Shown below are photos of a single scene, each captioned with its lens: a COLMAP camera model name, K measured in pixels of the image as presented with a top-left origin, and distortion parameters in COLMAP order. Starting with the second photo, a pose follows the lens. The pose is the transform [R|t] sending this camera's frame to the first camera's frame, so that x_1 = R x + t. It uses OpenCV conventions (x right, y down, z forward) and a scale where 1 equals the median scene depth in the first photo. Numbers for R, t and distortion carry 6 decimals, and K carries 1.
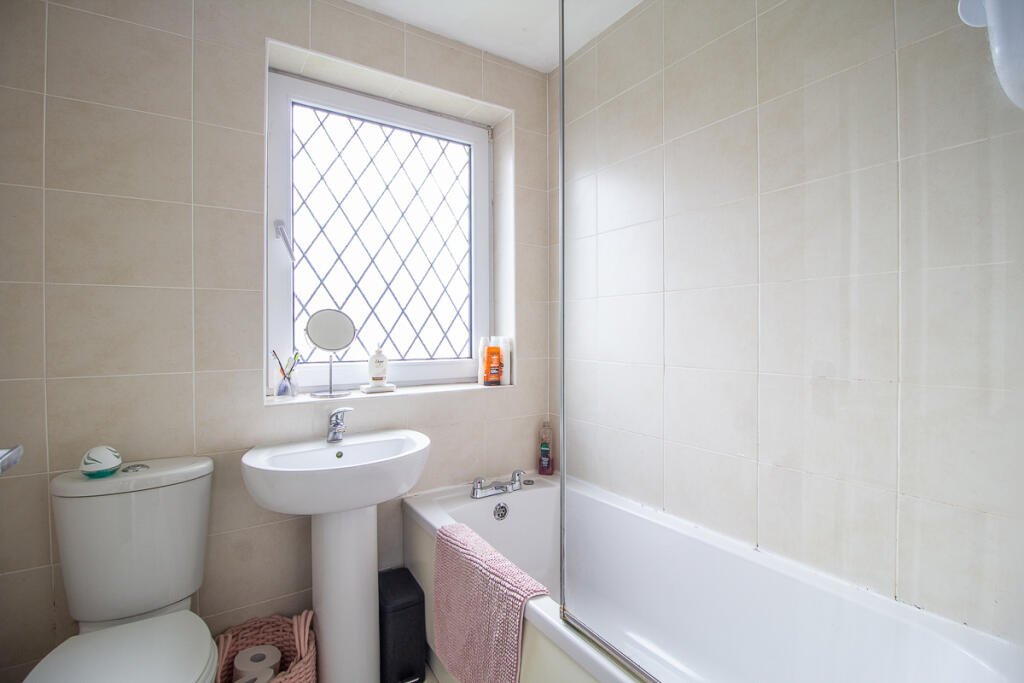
lens RADIAL K [[481.9, 0, 525.2], [0, 481.9, 335.7], [0, 0, 1]] dist [-0.008494, -0.000863]
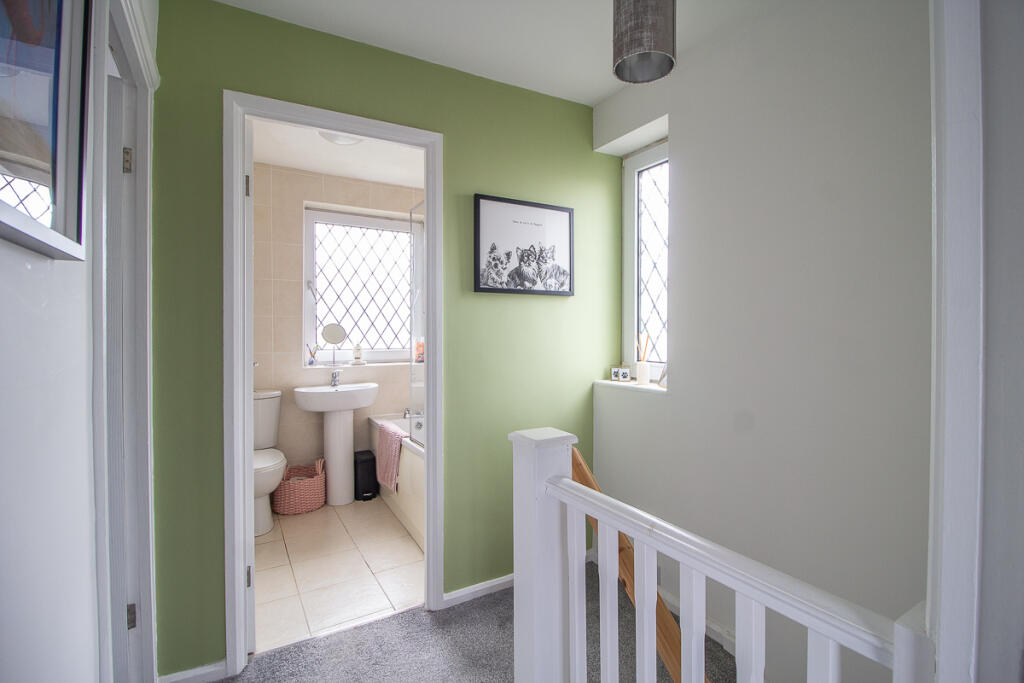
lens RADIAL K [[481.9, 0, 525.2], [0, 481.9, 335.7], [0, 0, 1]] dist [-0.008494, -0.000863]
pose [[0.999224, 0.002329, -0.039316, 0.478562], [-0.002222, 0.999994, 0.002769, -0.011571], [0.039322, -0.002680, 0.999223, -0.991004]]
